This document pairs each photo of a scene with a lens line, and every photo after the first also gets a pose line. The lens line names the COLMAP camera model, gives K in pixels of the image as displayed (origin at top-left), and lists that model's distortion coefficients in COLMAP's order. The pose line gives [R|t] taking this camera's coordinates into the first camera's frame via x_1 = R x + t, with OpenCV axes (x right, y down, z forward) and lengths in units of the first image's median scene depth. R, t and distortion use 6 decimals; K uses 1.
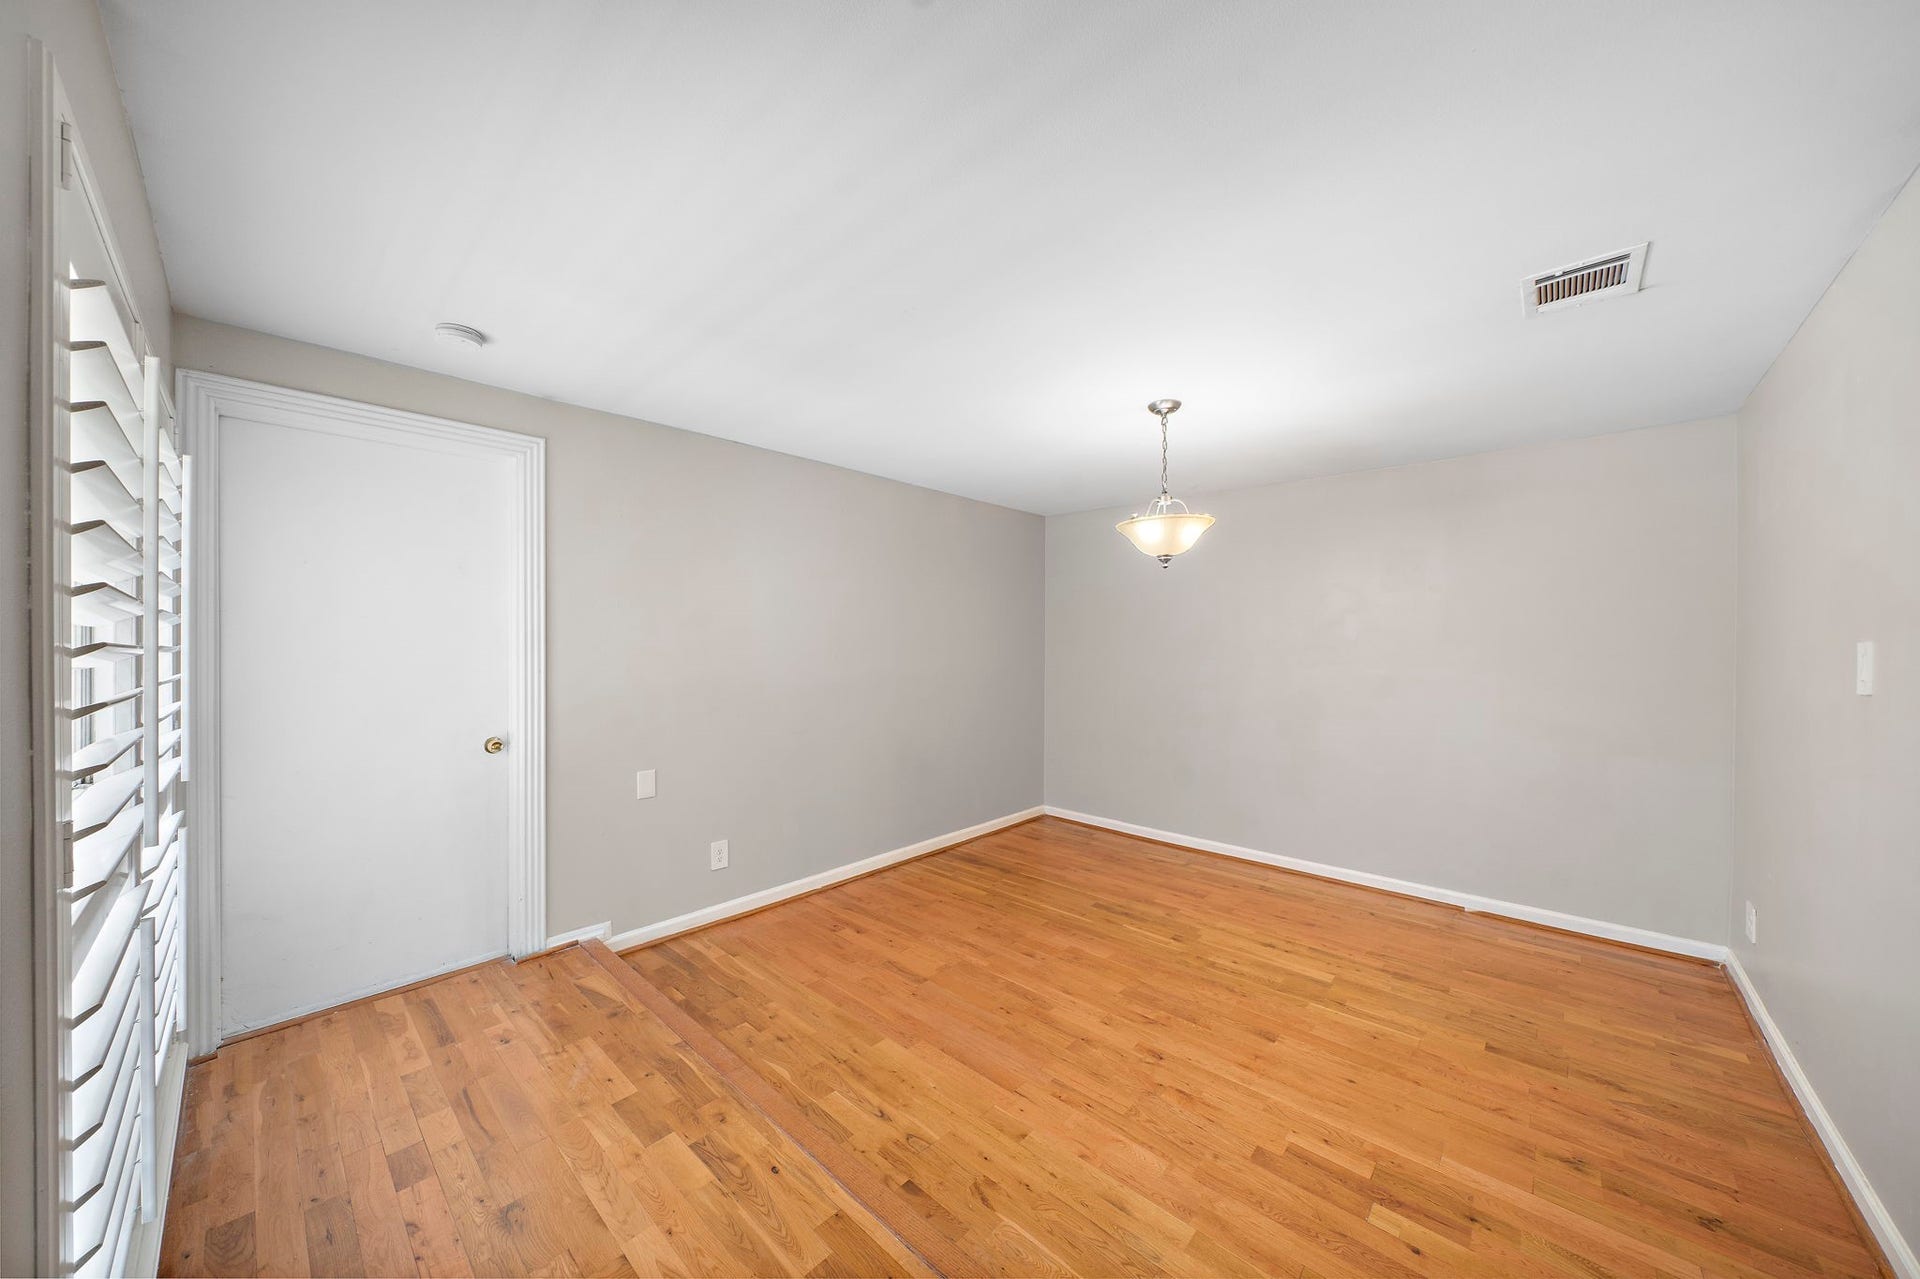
lens RADIAL K [[707.9, 0, 946.7], [0, 707.9, 648.6], [0, 0, 1]] dist [-0.000922, -0.000177]
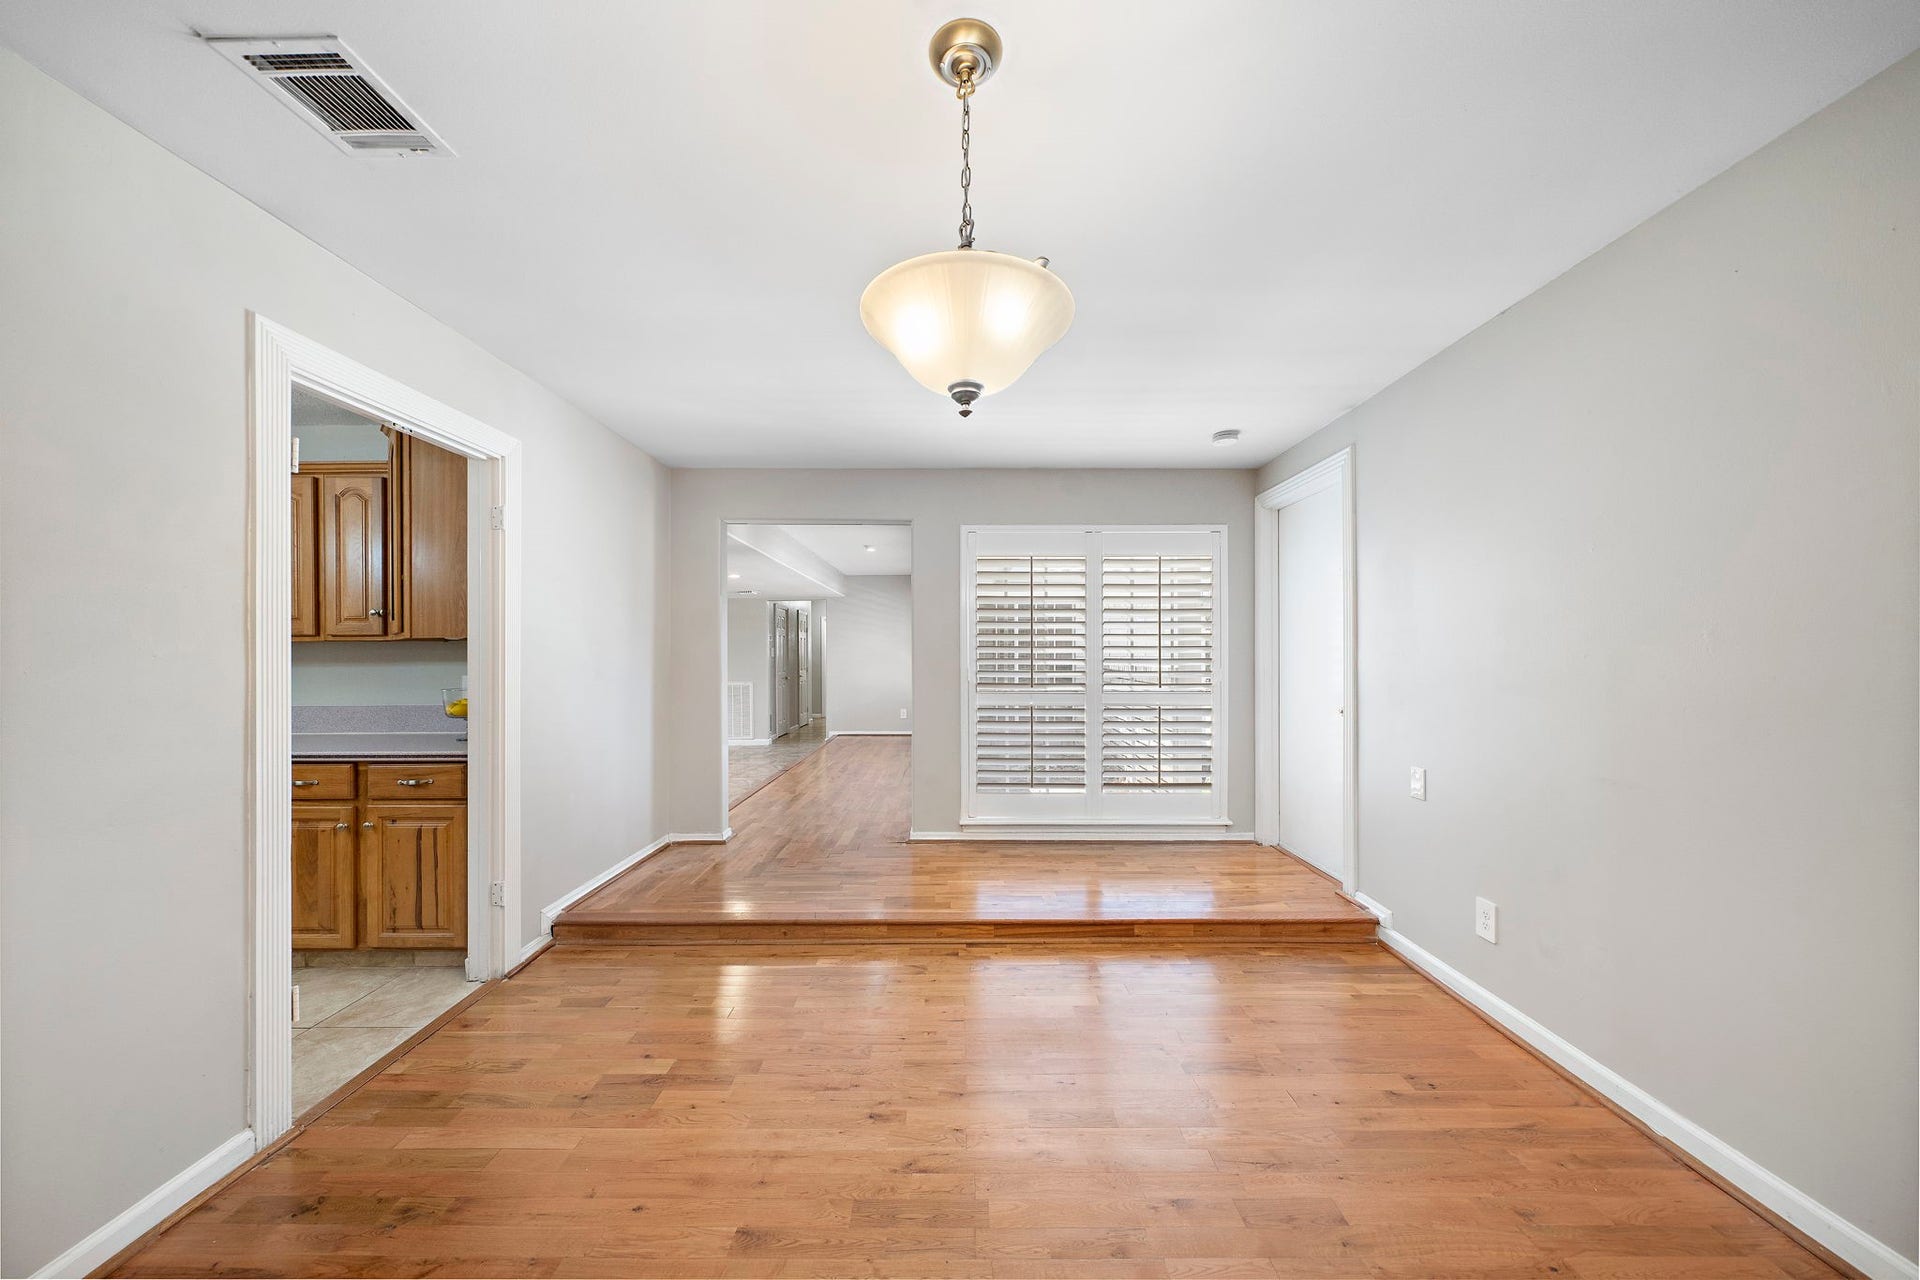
lens RADIAL K [[707.9, 0, 946.7], [0, 707.9, 649.1], [0, 0, 1]] dist [-0.000922, -0.000177]
pose [[-0.764135, -0.000524, -0.645056, 0.789014], [-0.000795, 1.000000, 0.000130, 0.033024], [0.645056, 0.000612, -0.764135, 1.731683]]
